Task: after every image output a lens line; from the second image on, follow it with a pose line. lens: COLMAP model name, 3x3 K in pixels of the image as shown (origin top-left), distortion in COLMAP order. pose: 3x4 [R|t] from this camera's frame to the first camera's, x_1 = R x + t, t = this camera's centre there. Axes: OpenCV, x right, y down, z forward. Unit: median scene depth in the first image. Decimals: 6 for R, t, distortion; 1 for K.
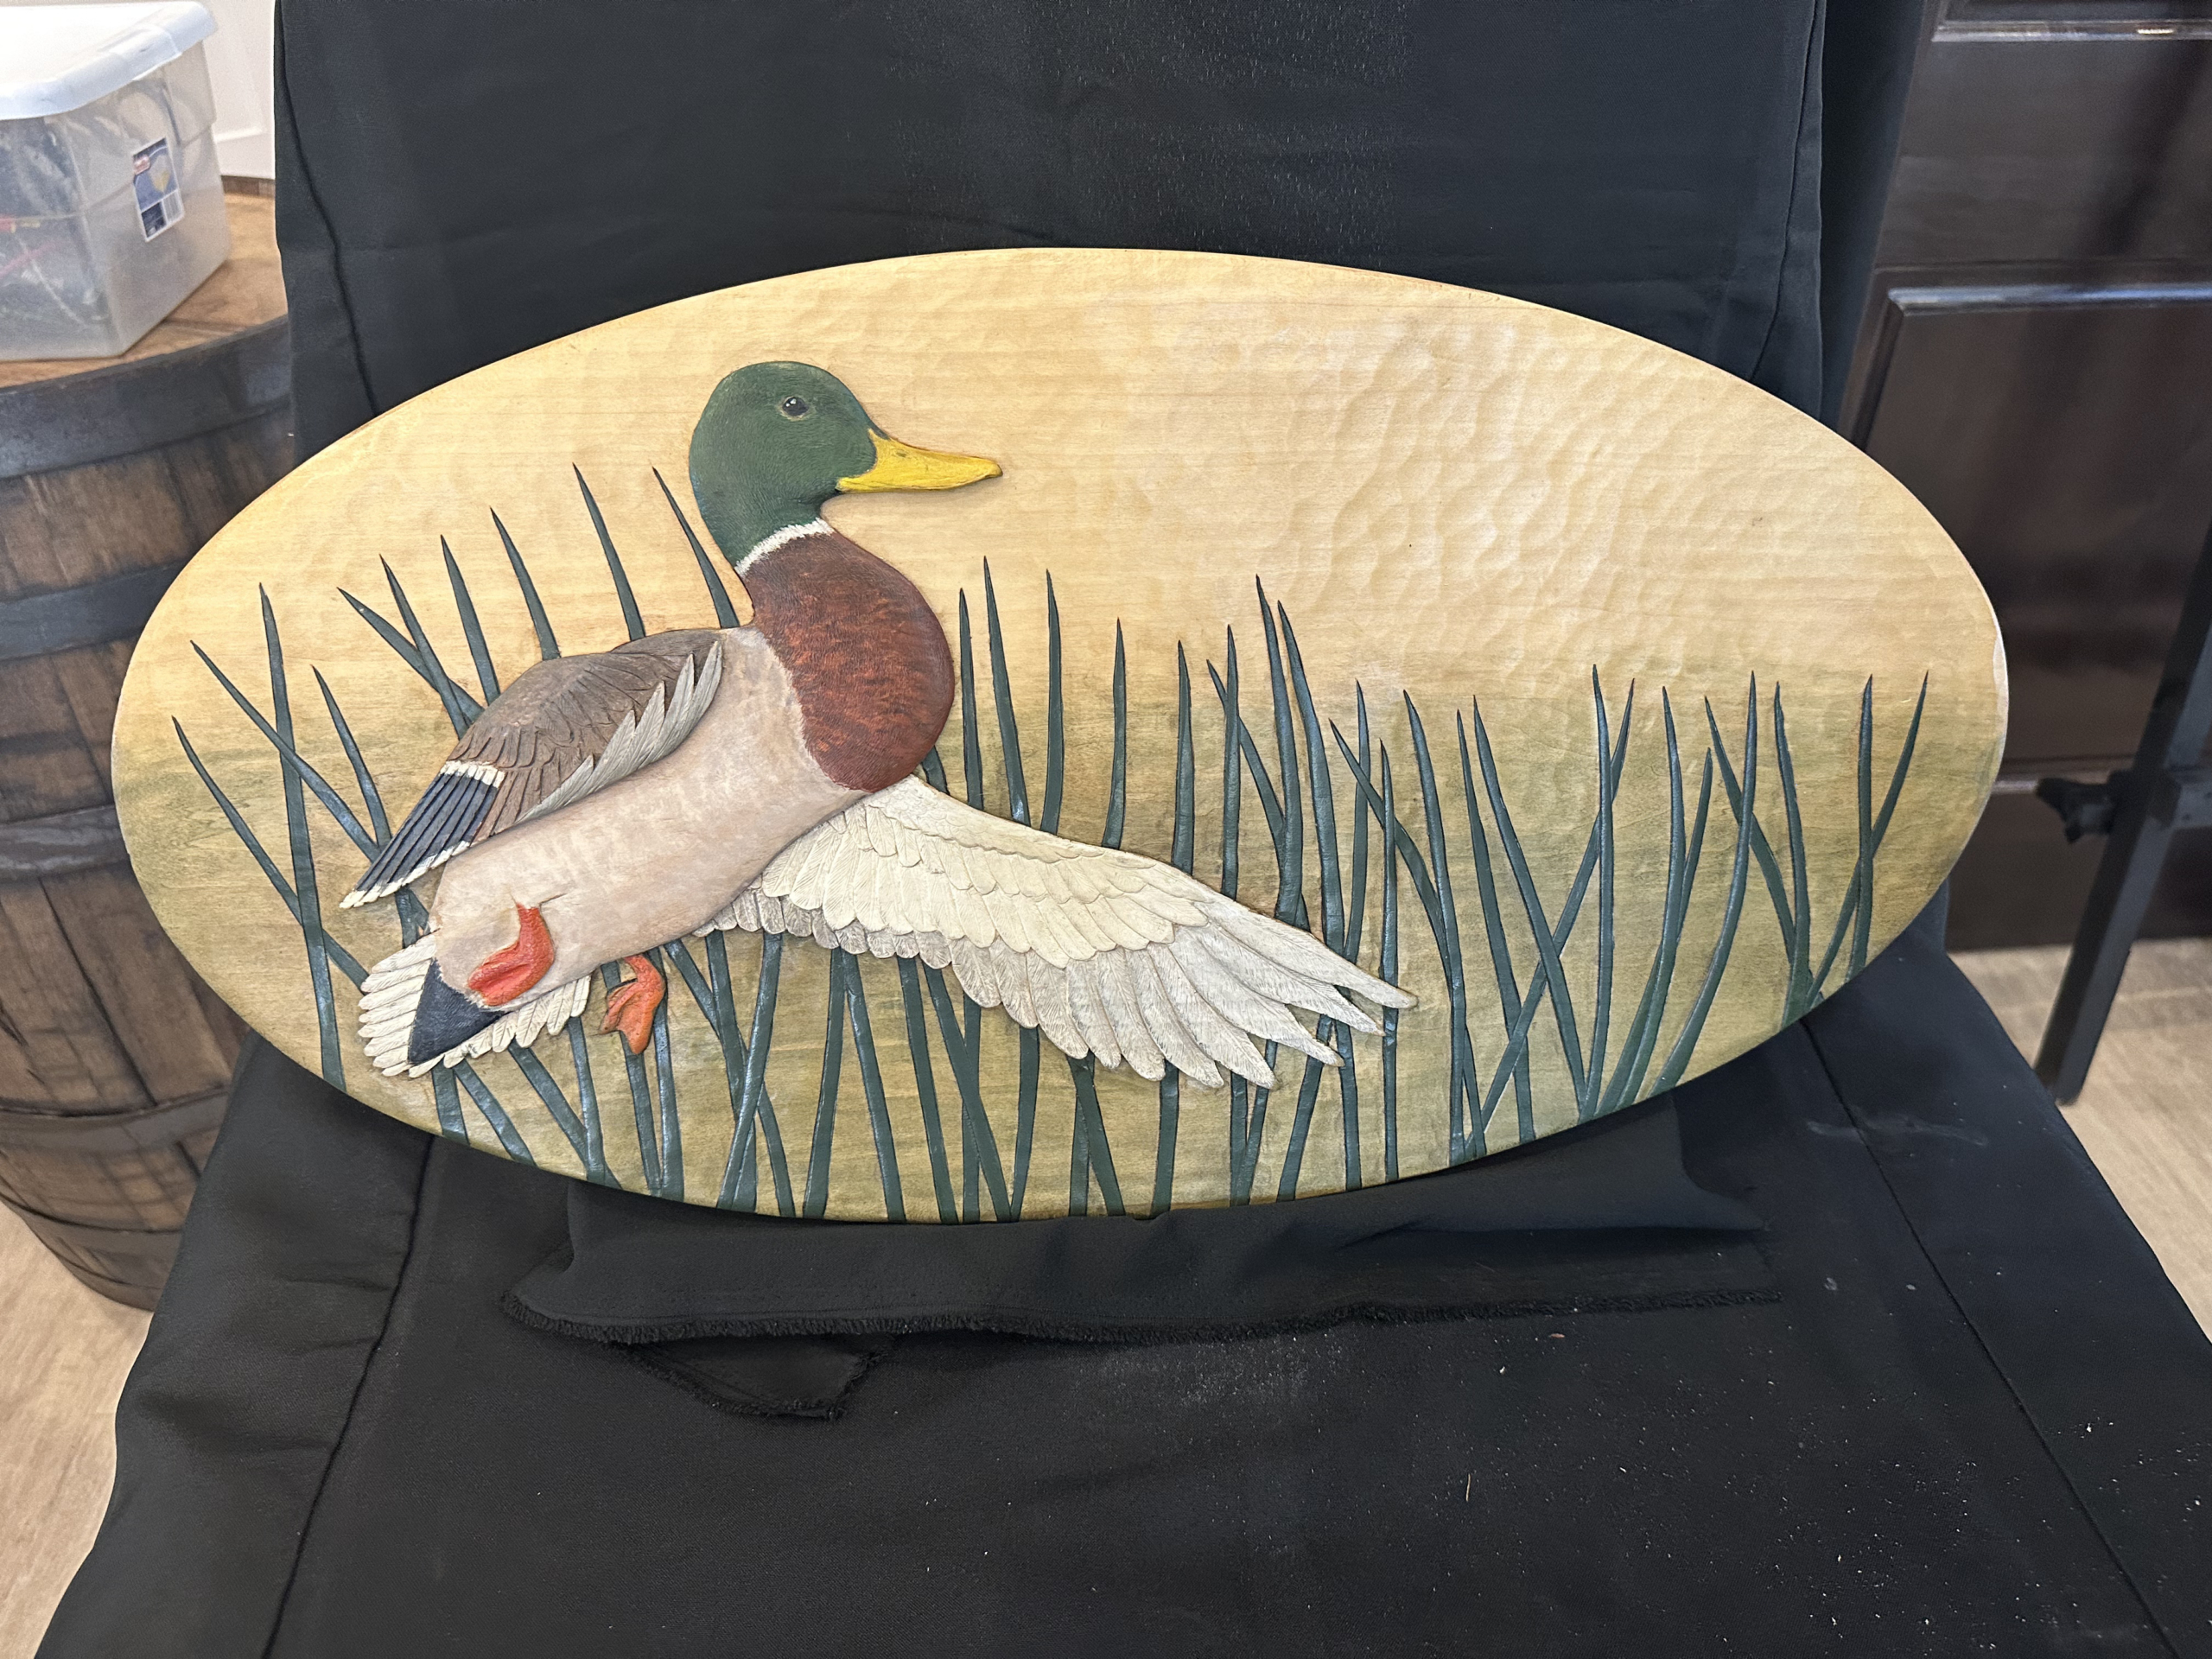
lens RADIAL K [[1563.9, 0, 1087.2], [0, 1563.9, 836.4], [0, 0, 1]] dist [0.000942, -0.008848]
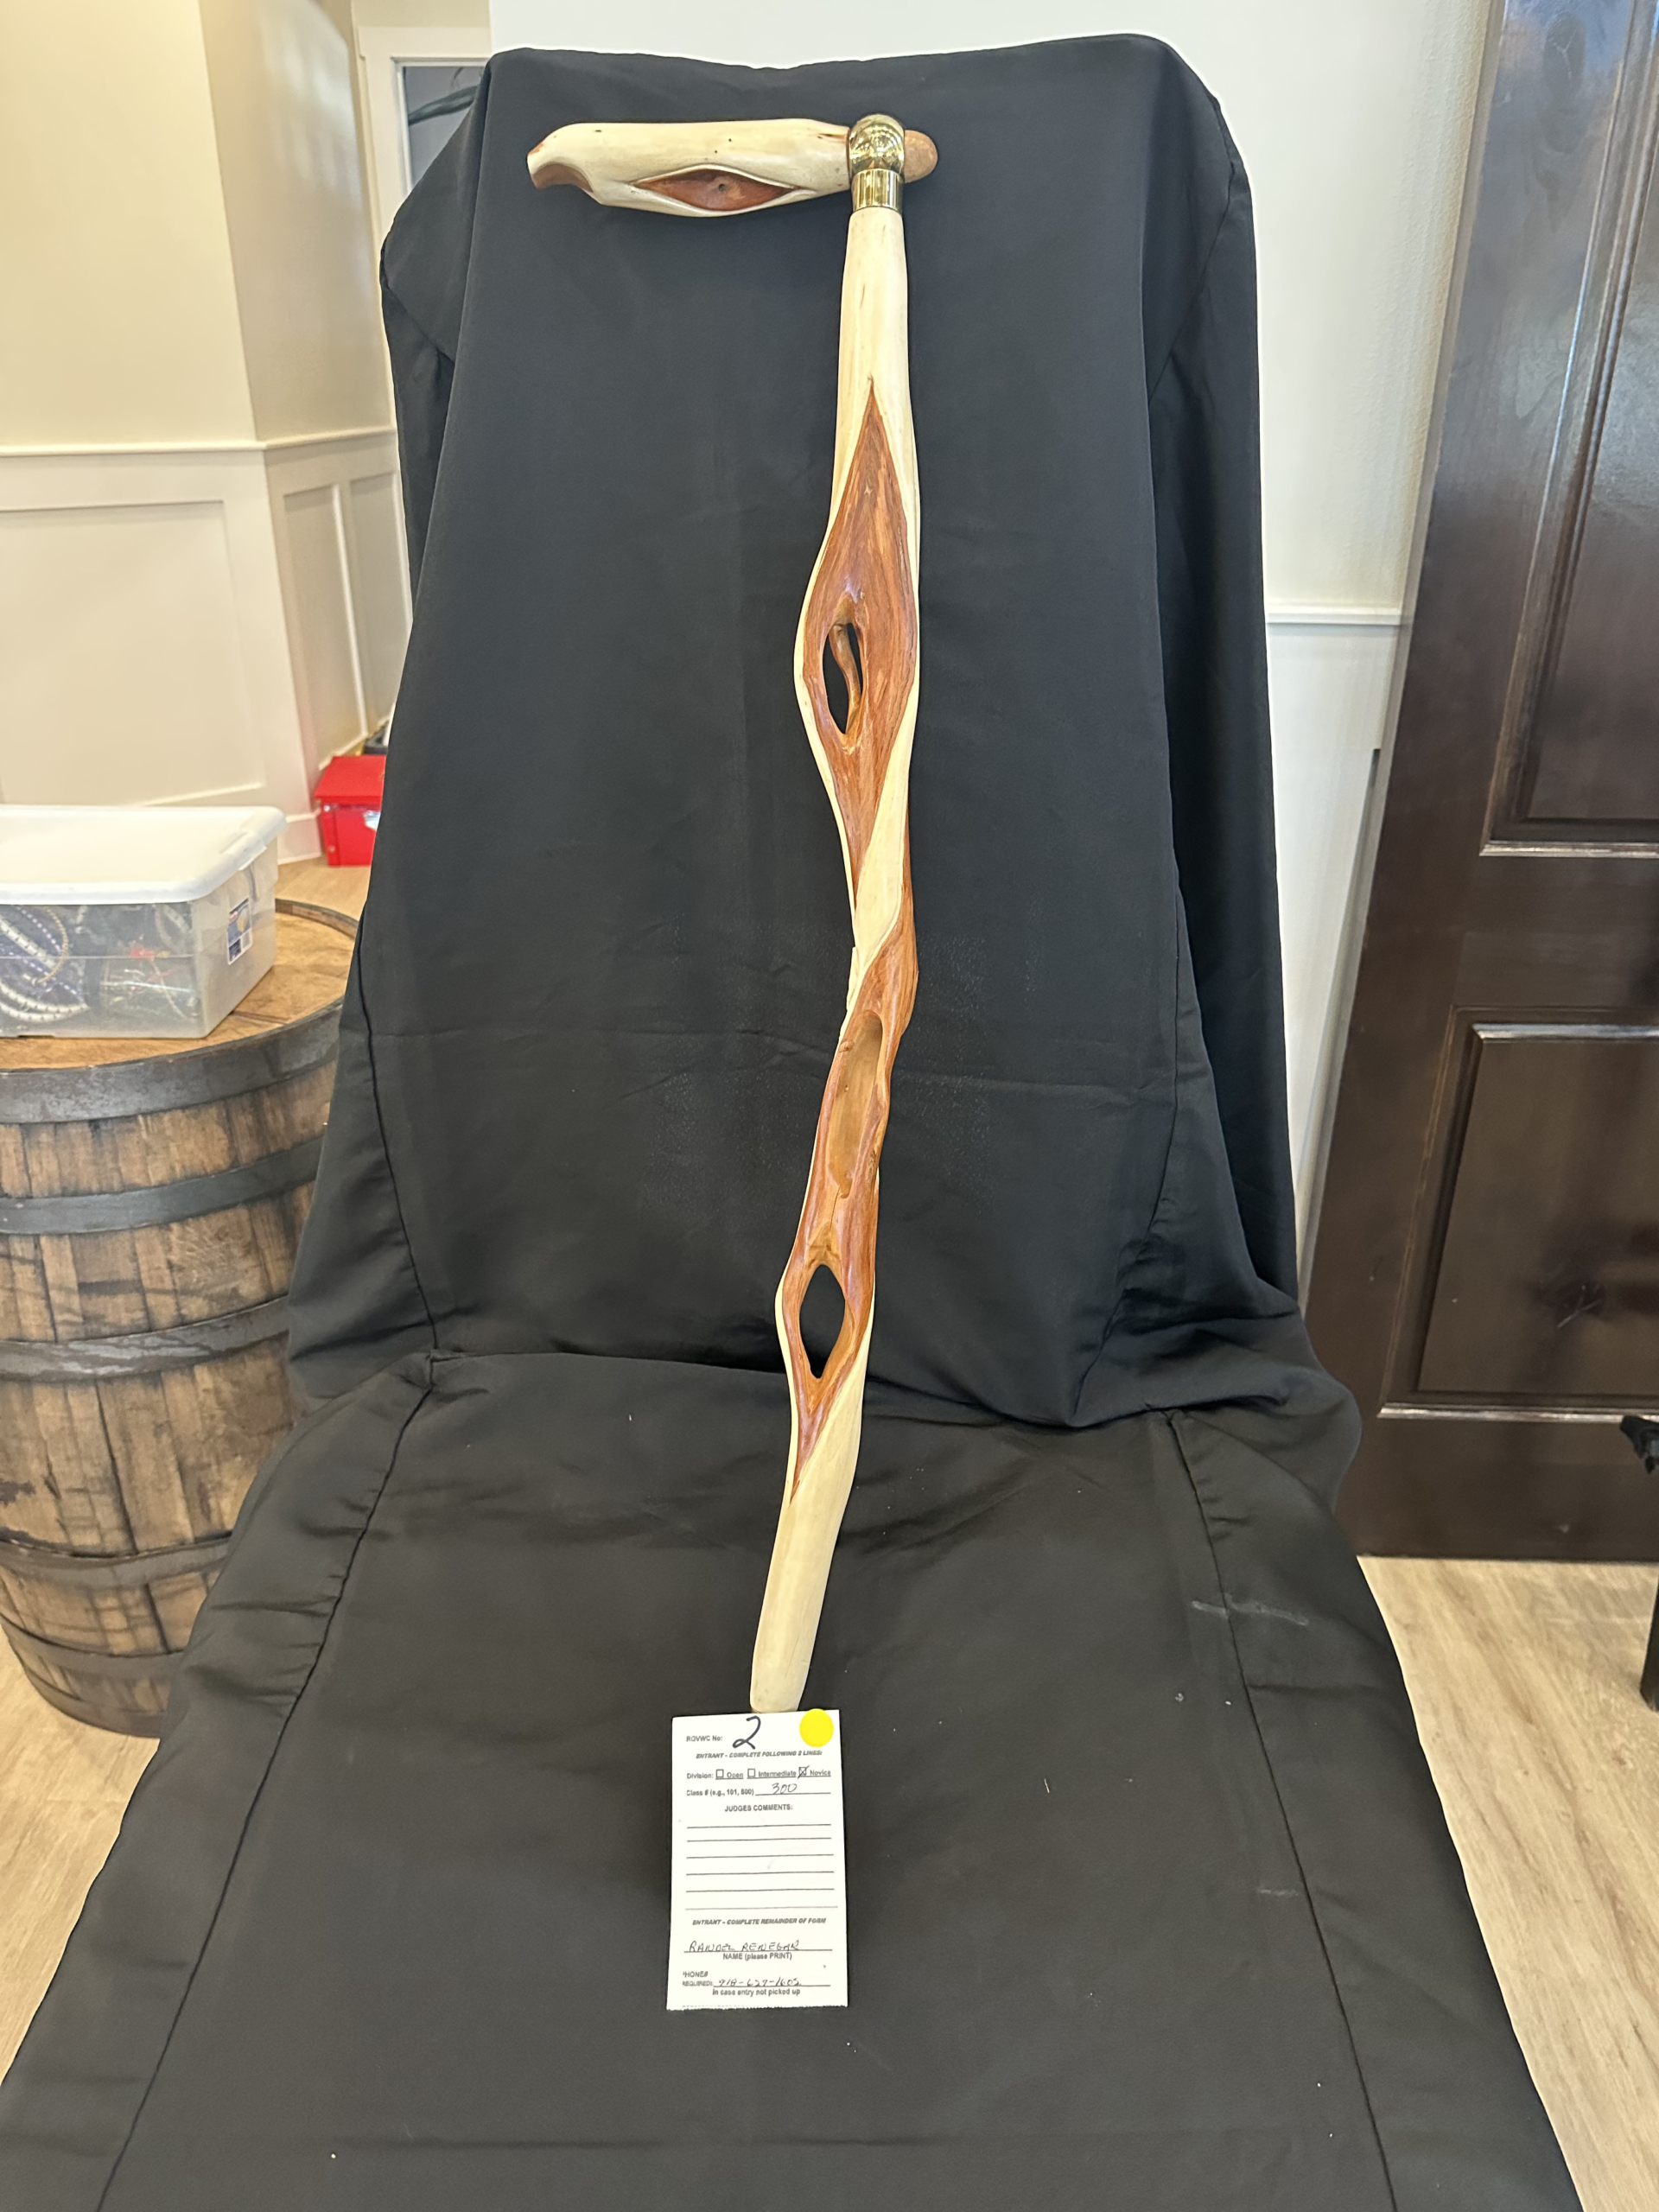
lens RADIAL K [[1563.9, 0, 846.2], [0, 1563.9, 1115.1], [0, 0, 1]] dist [0.000942, -0.008848]
pose [[0.995400, 0.053440, -0.079517, 0.125483], [-0.067689, 0.979652, -0.188945, 0.012586], [0.067802, 0.193458, 0.978763, -0.416724]]
